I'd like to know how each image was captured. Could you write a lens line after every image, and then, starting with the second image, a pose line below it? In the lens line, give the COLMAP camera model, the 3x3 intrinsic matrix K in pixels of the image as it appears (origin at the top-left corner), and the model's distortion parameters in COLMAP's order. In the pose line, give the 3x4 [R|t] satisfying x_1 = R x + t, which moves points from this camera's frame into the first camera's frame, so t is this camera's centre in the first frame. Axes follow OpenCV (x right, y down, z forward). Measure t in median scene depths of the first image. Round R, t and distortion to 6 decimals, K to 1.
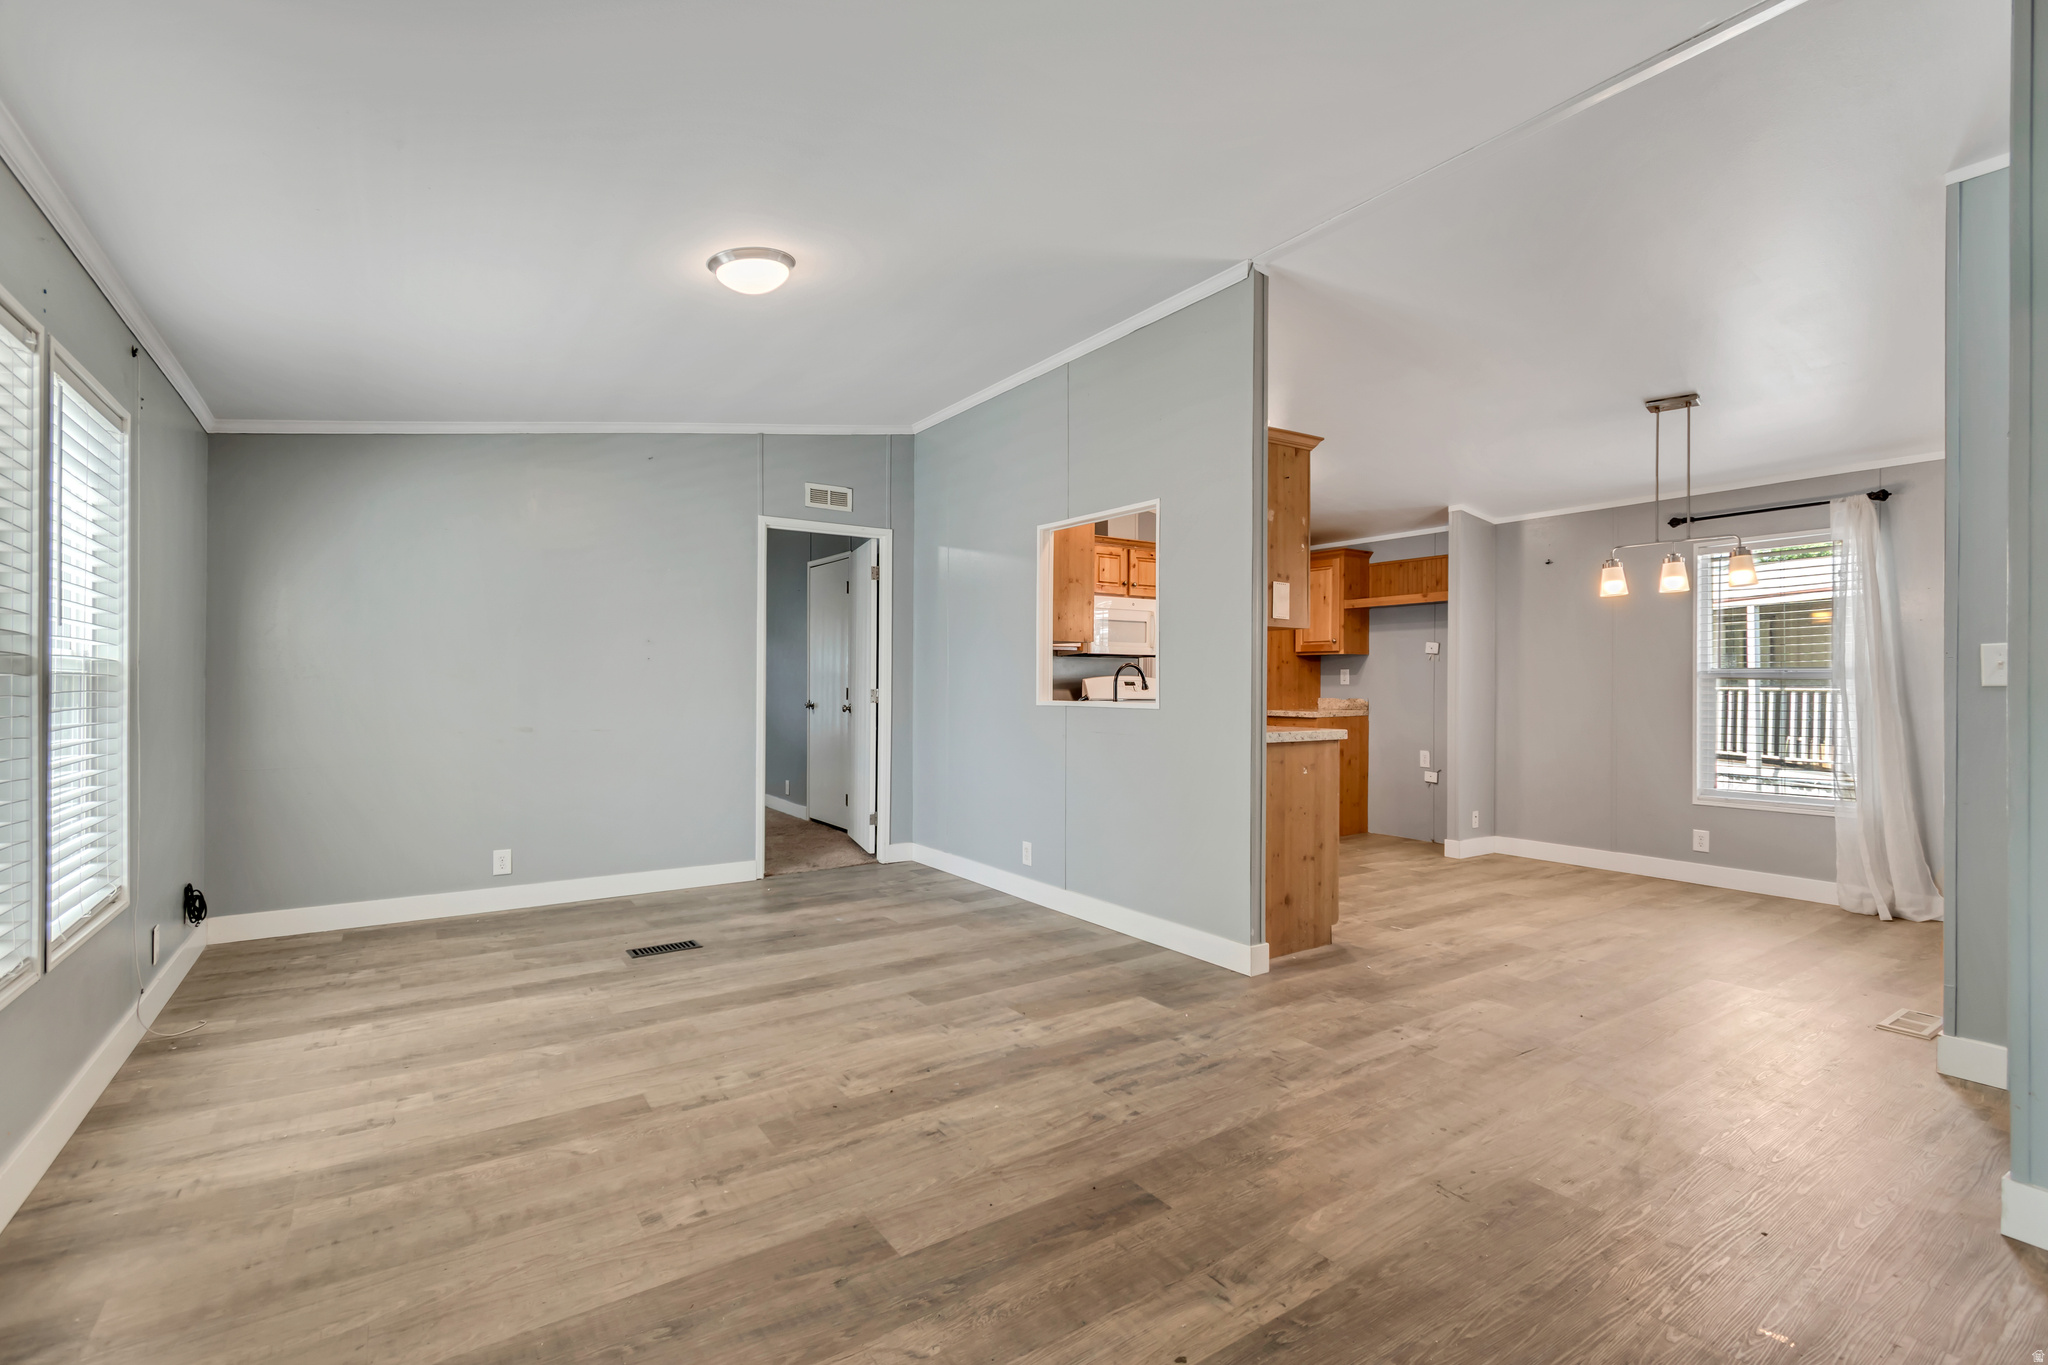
lens RADIAL K [[923.2, 0, 1029.5], [0, 923.2, 682.2], [0, 0, 1]] dist [0.006099, -0.003282]
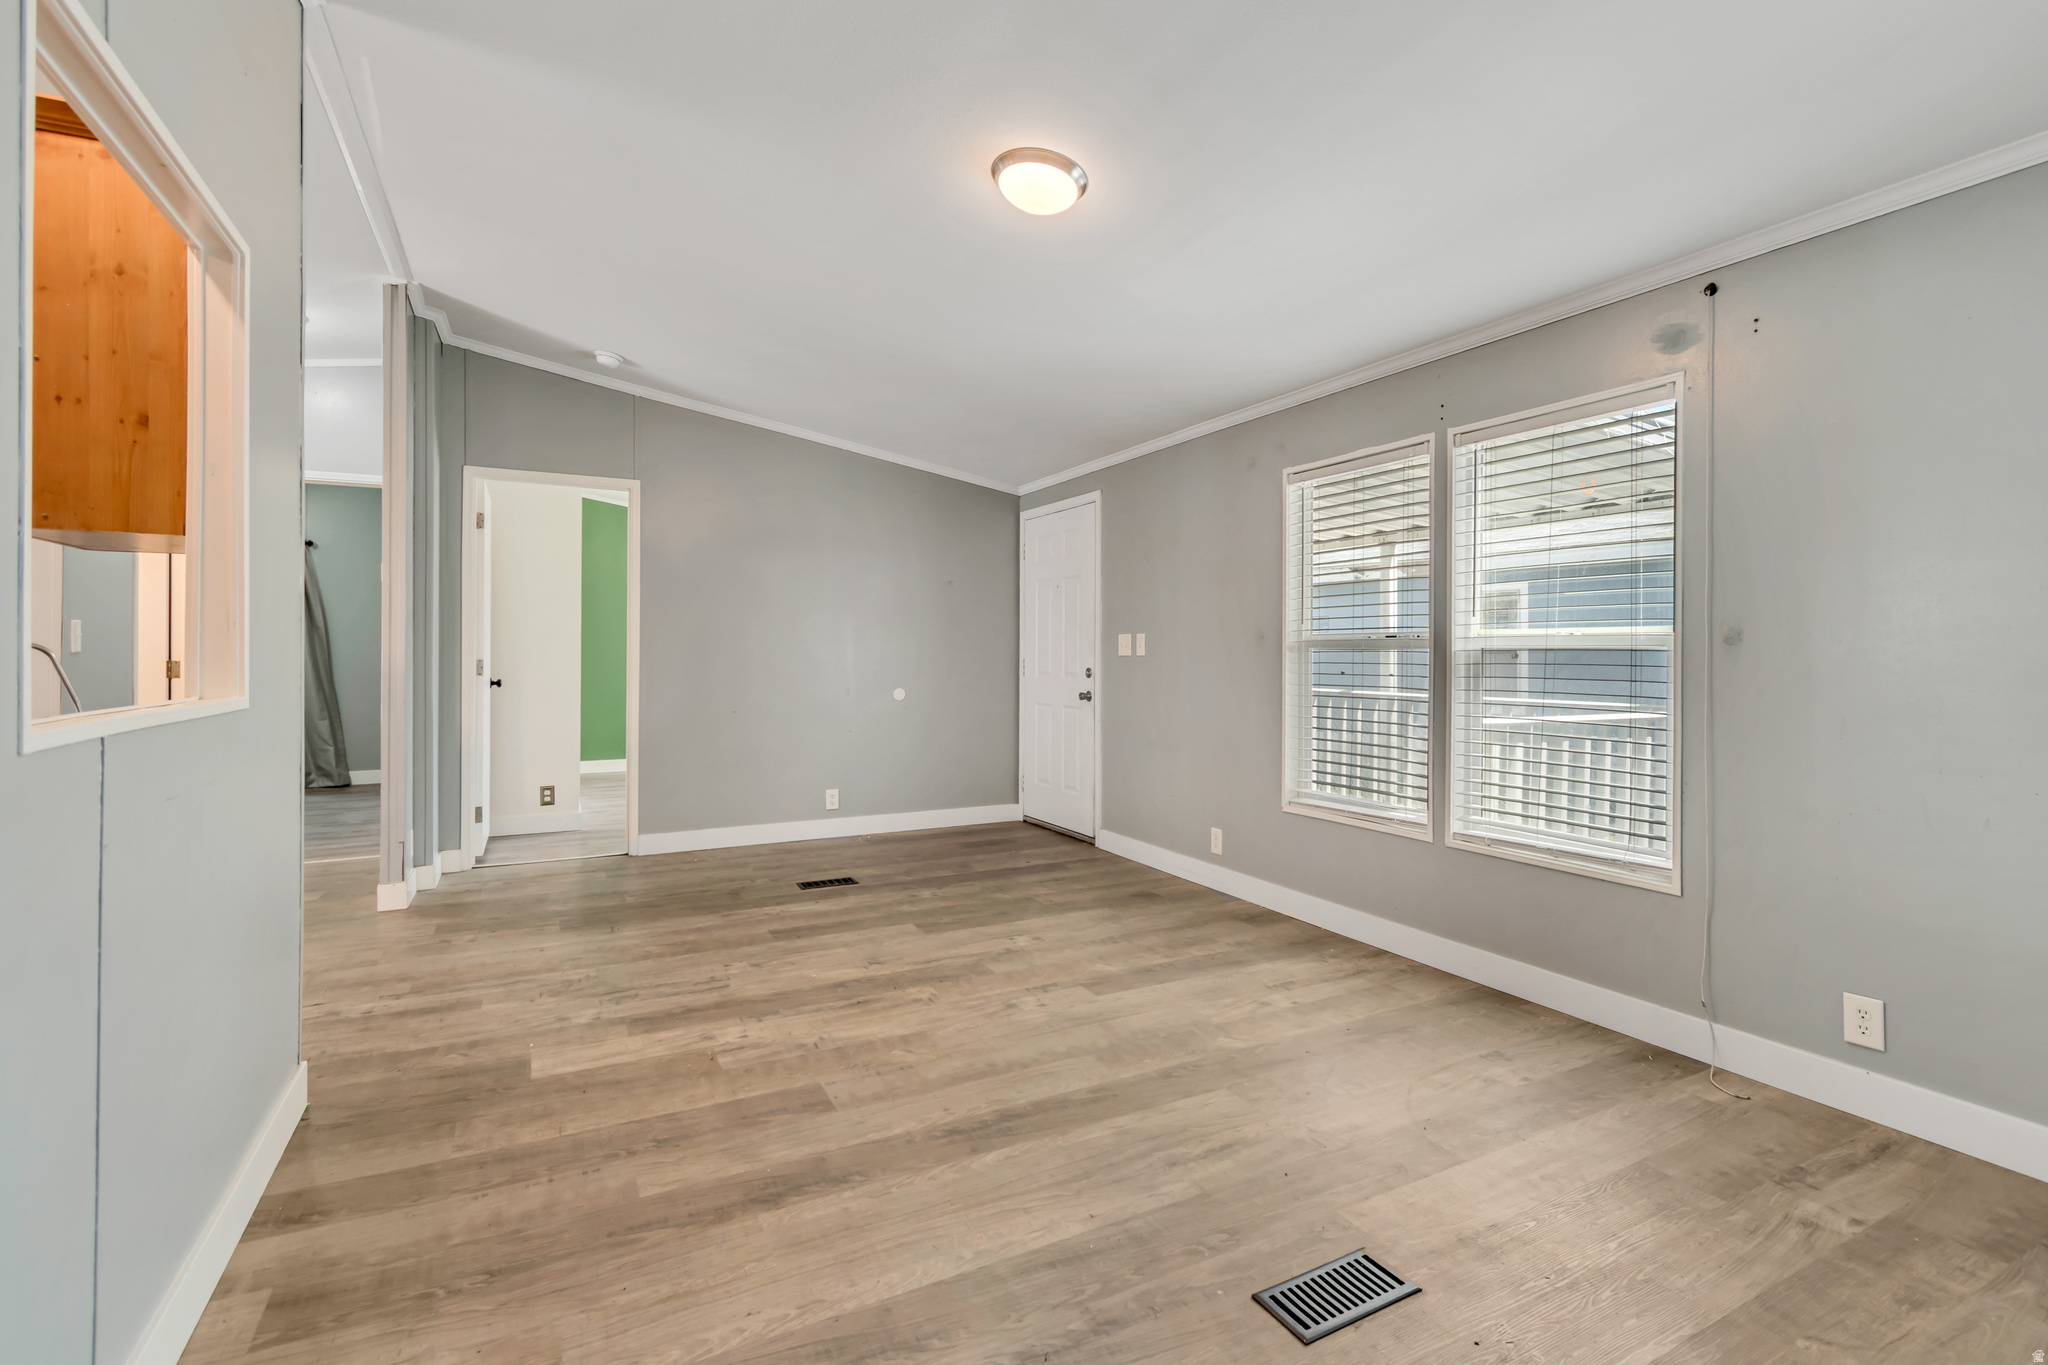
lens RADIAL K [[923.2, 0, 1037.5], [0, 923.2, 651.2], [0, 0, 1]] dist [0.006099, -0.003282]
pose [[-0.994262, -0.005719, 0.106820, -0.350458], [-0.006363, 0.999964, -0.005695, 0.001340], [-0.106784, -0.006342, -0.994262, 1.659588]]
